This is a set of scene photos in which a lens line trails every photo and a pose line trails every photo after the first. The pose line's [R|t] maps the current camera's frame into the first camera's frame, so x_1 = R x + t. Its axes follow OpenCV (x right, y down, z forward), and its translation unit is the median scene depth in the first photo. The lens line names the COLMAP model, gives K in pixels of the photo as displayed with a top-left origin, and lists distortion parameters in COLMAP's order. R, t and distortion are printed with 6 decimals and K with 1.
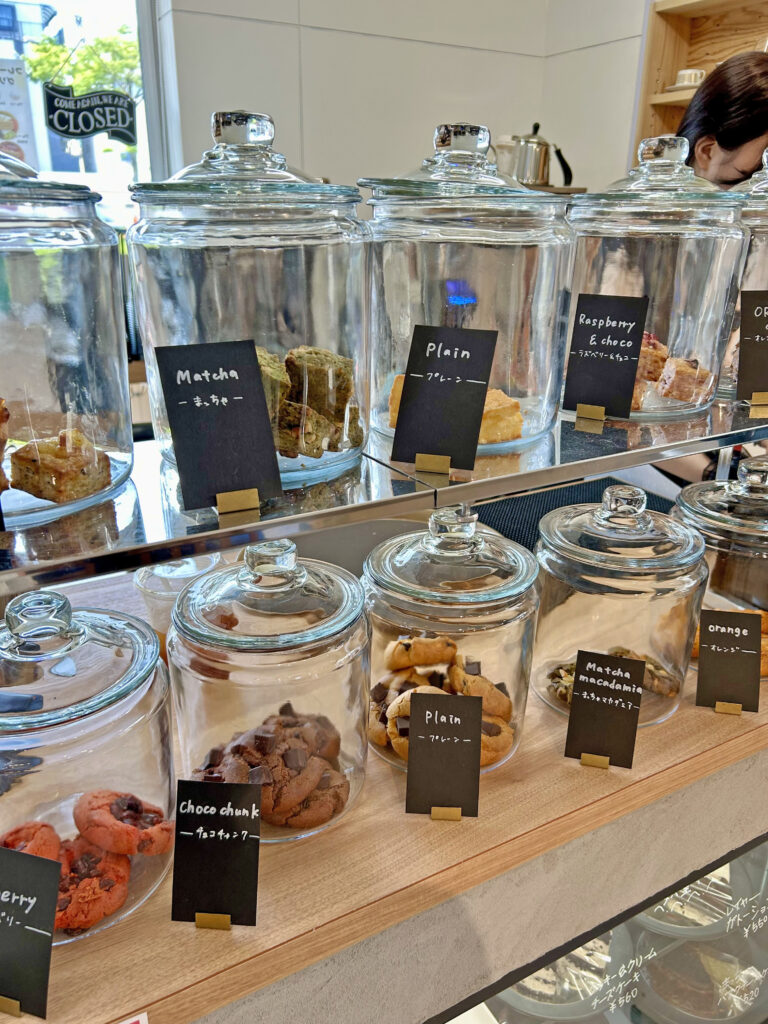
lens RADIAL K [[789.2, 0, 385.0], [0, 789.2, 506.7], [0, 0, 1]] dist [0.043246, -0.012713]
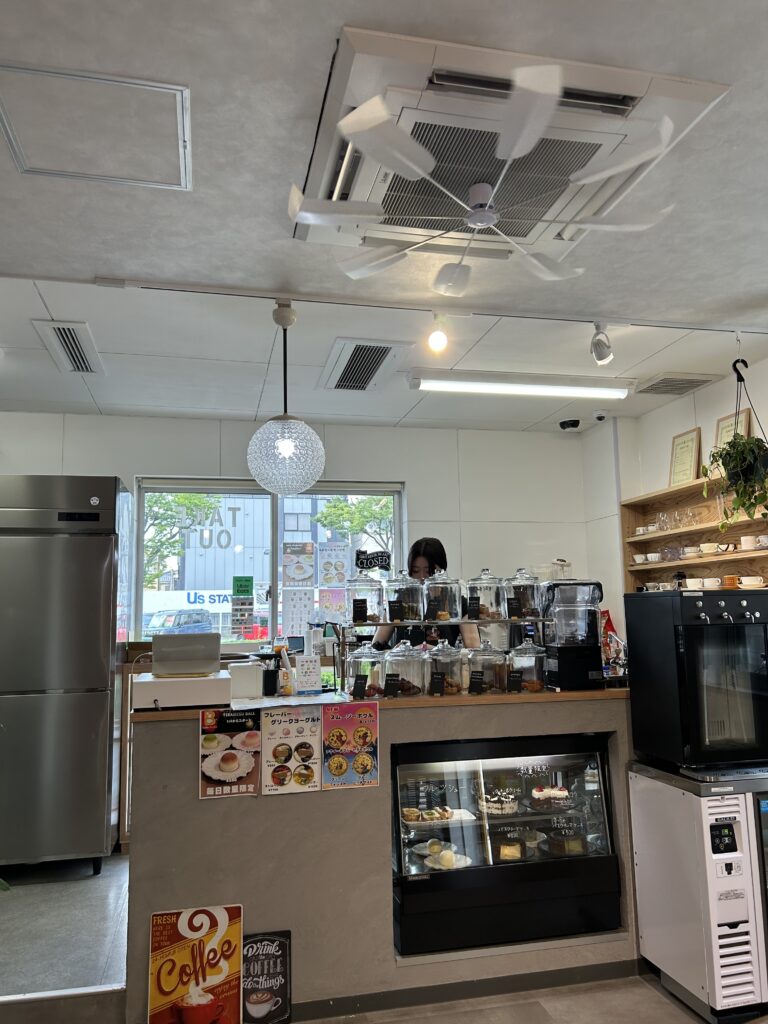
lens RADIAL K [[789.2, 0, 386.8], [0, 789.2, 512.5], [0, 0, 1]] dist [0.043246, -0.012713]
pose [[0.958761, -0.065071, -0.276664, 0.348920], [-0.070882, 0.887933, -0.454478, 0.471389], [0.275233, 0.455346, 0.846704, -1.092595]]
